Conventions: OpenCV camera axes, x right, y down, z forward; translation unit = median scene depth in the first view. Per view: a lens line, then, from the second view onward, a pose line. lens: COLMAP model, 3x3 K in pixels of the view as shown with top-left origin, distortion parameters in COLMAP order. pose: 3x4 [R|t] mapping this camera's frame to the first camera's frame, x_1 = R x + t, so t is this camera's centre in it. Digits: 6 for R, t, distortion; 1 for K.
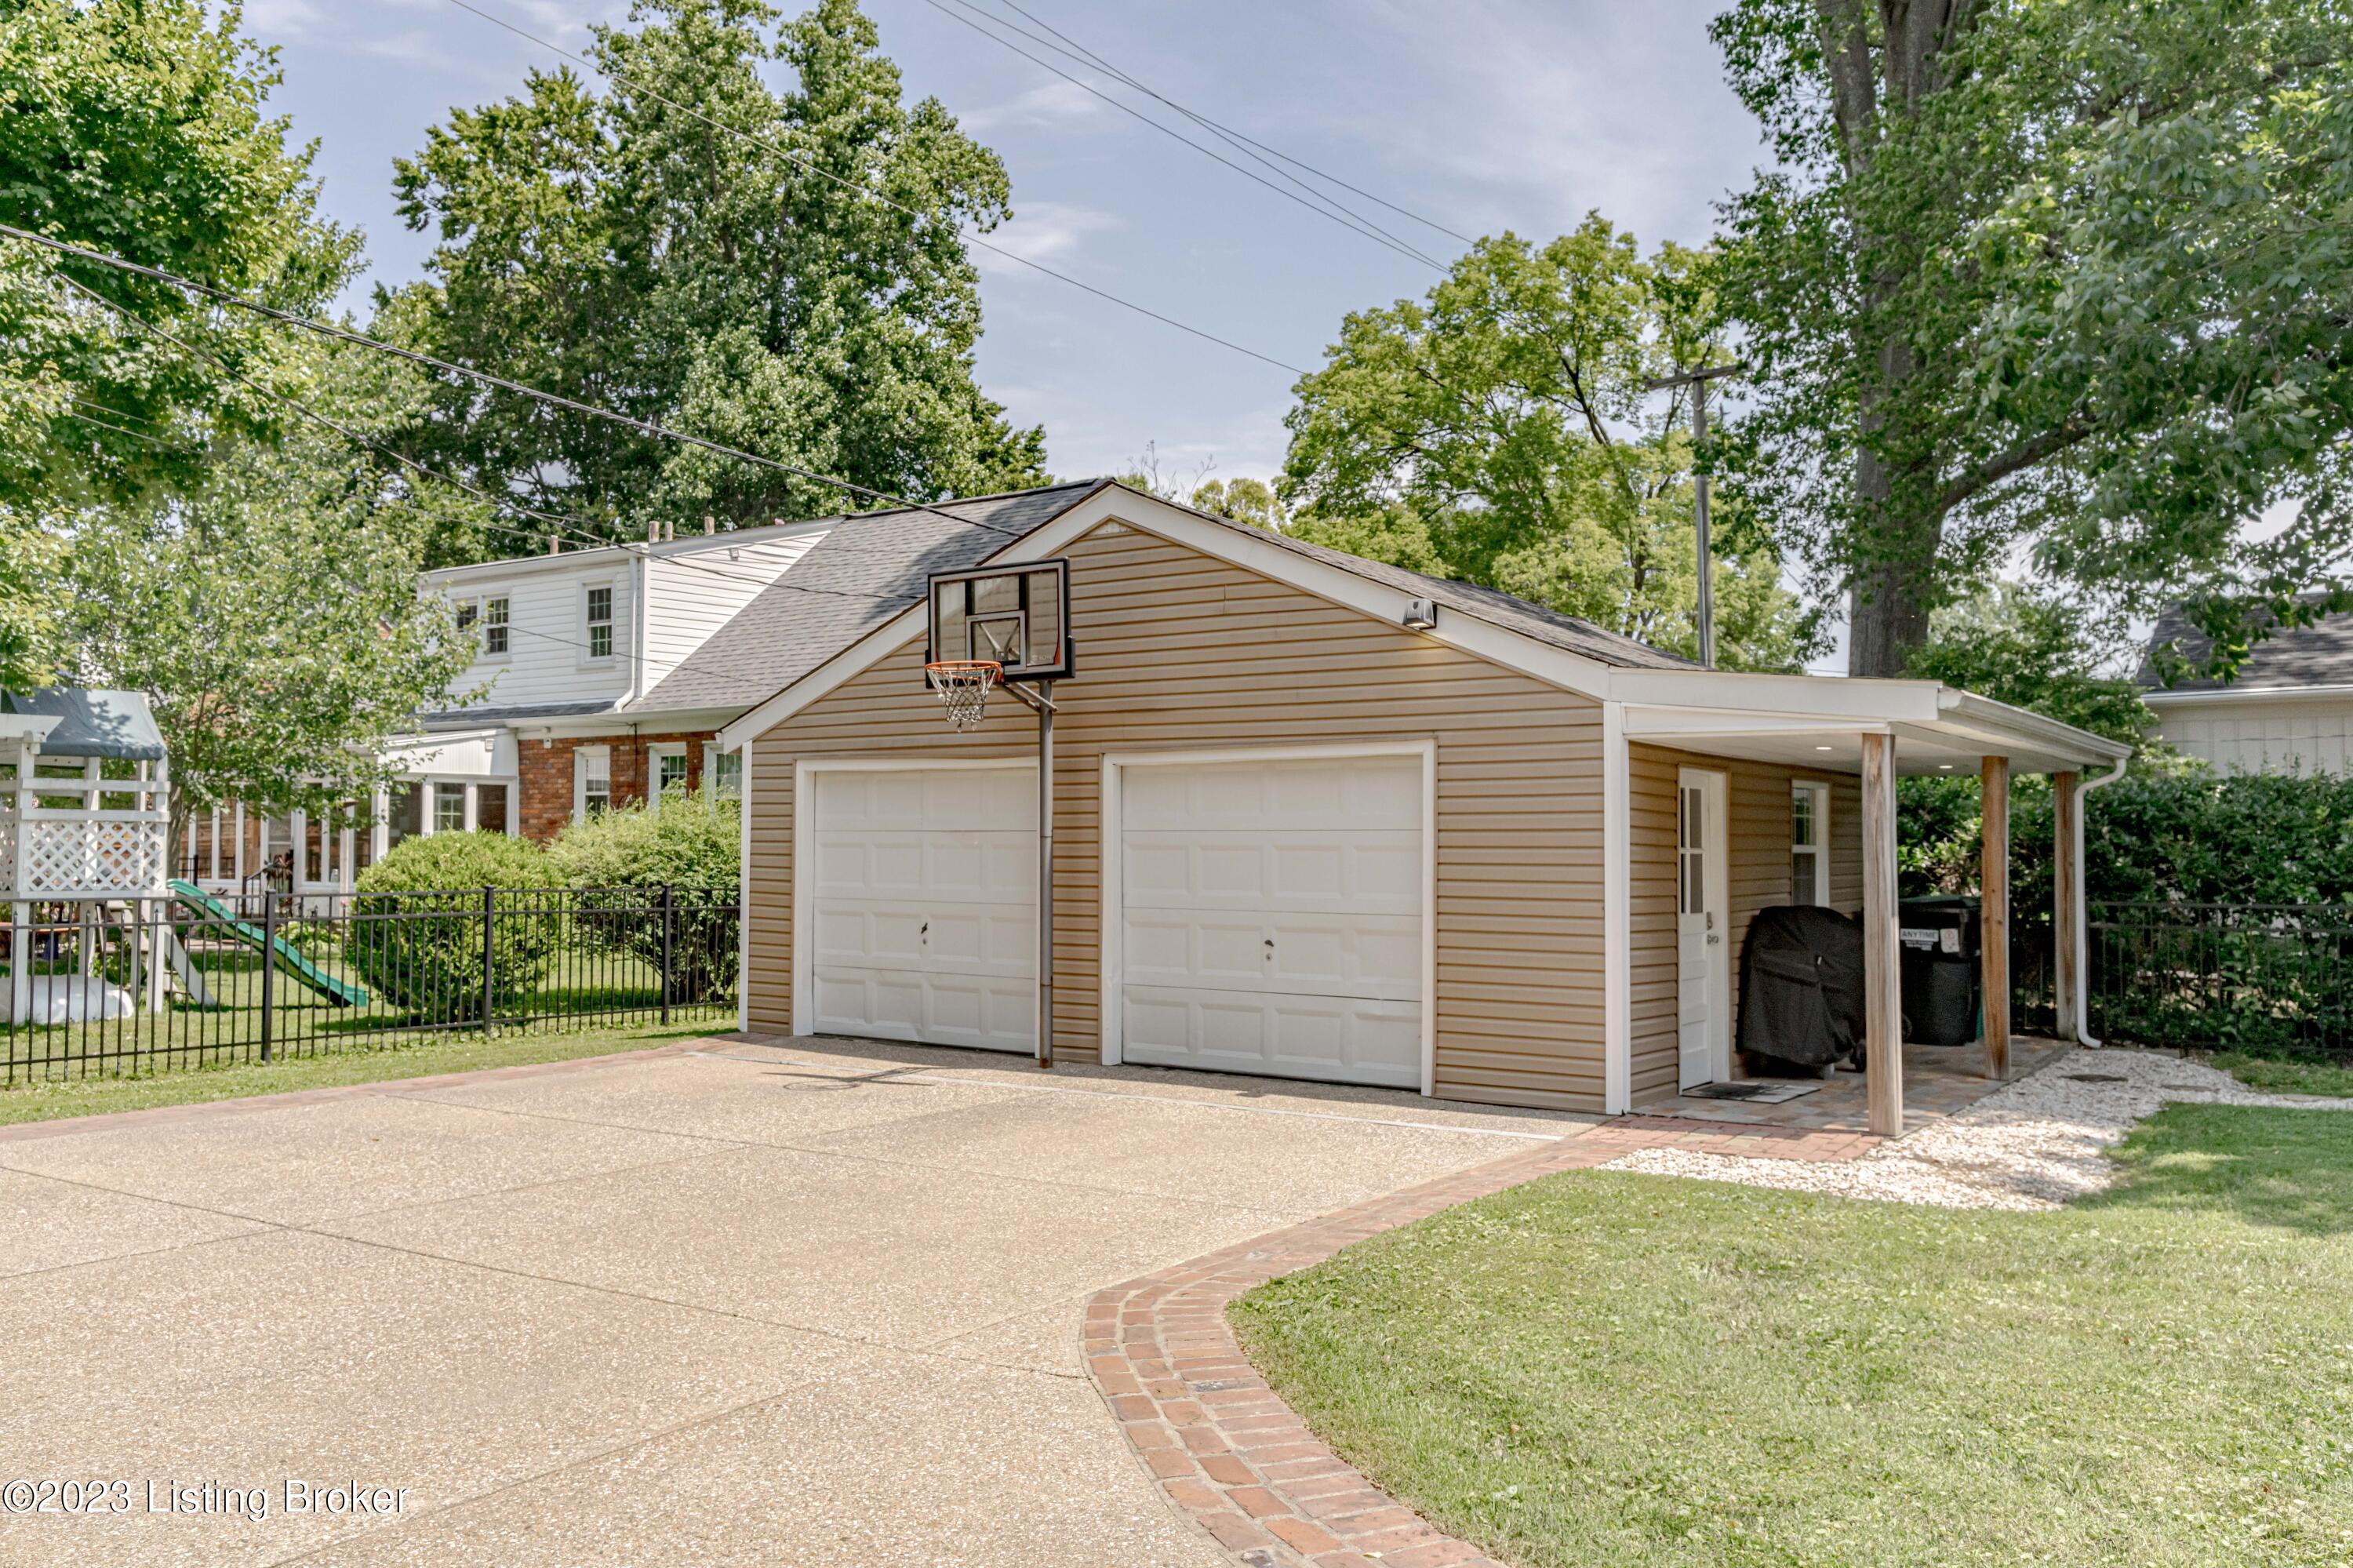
lens RADIAL K [[1801.6, 0, 1179.8], [0, 1801.6, 778.7], [0, 0, 1]] dist [0.032168, 0.001522]
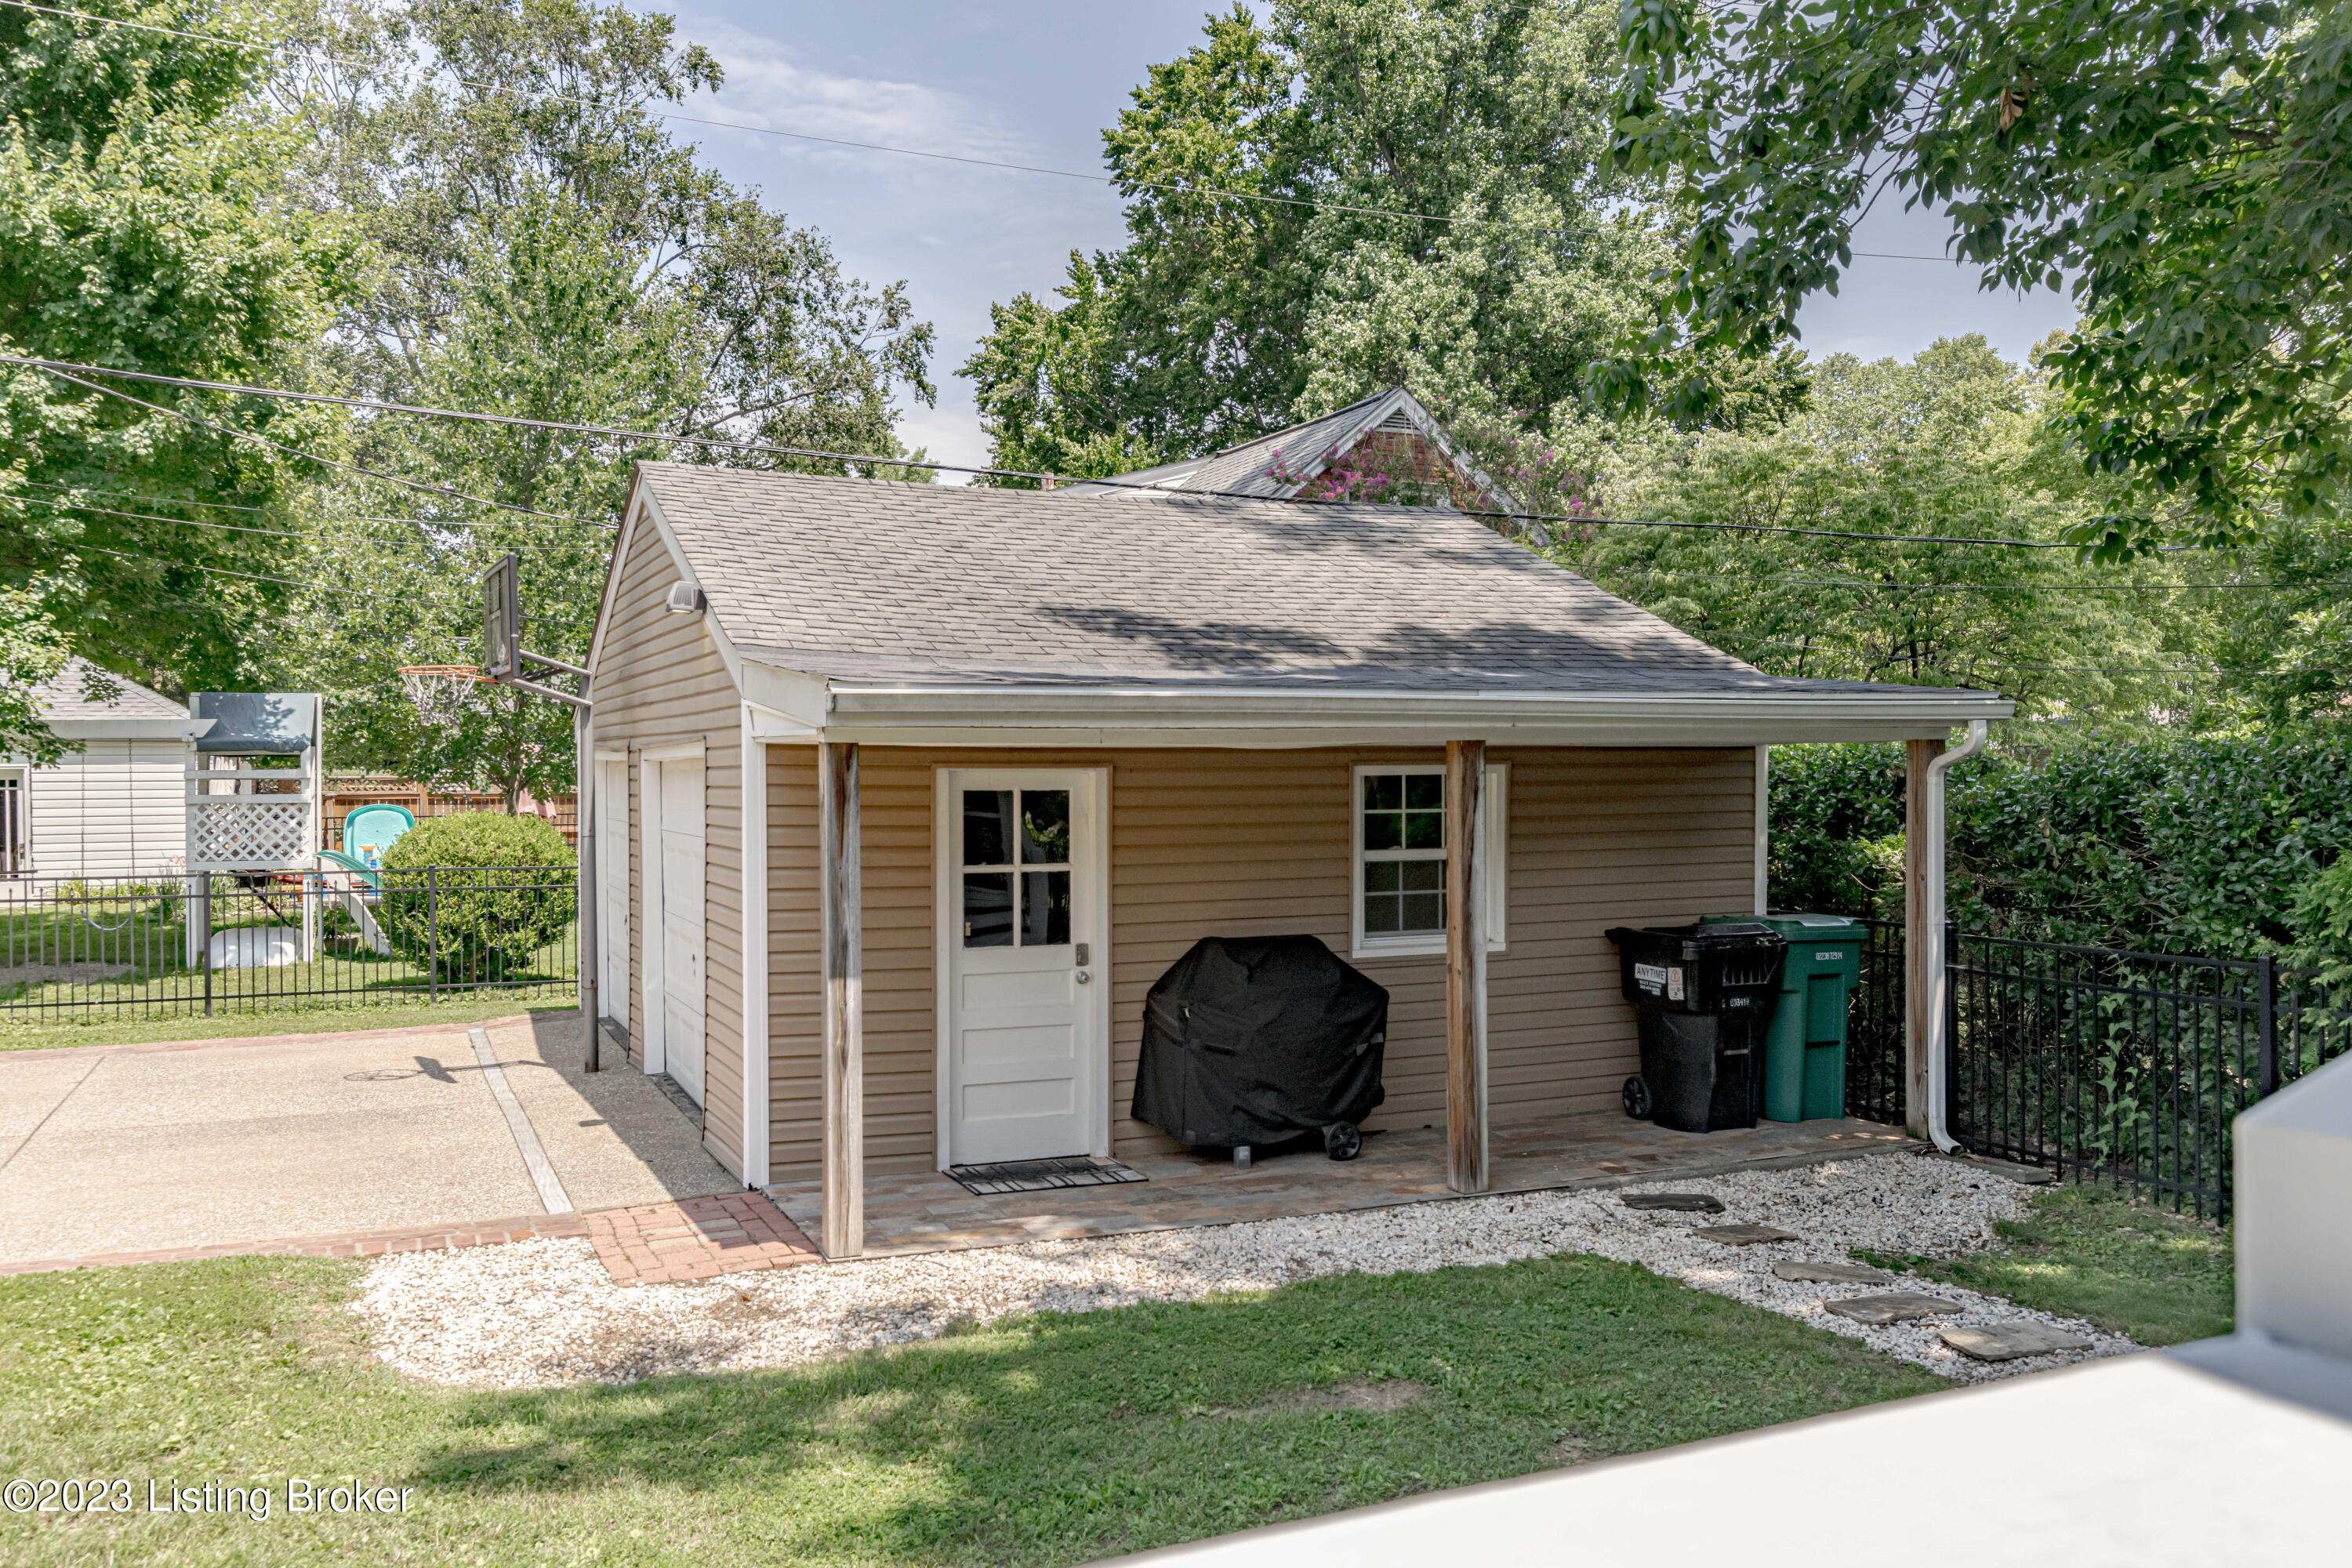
lens RADIAL K [[1893.5, 0, 1168.7], [0, 1893.5, 789.2], [0, 0, 1]] dist [0.008895, -0.002745]
pose [[0.845023, -0.003649, -0.534718, 0.196343], [0.030868, 0.998642, 0.041966, -0.006954], [0.533838, -0.051968, 0.843988, 0.083248]]
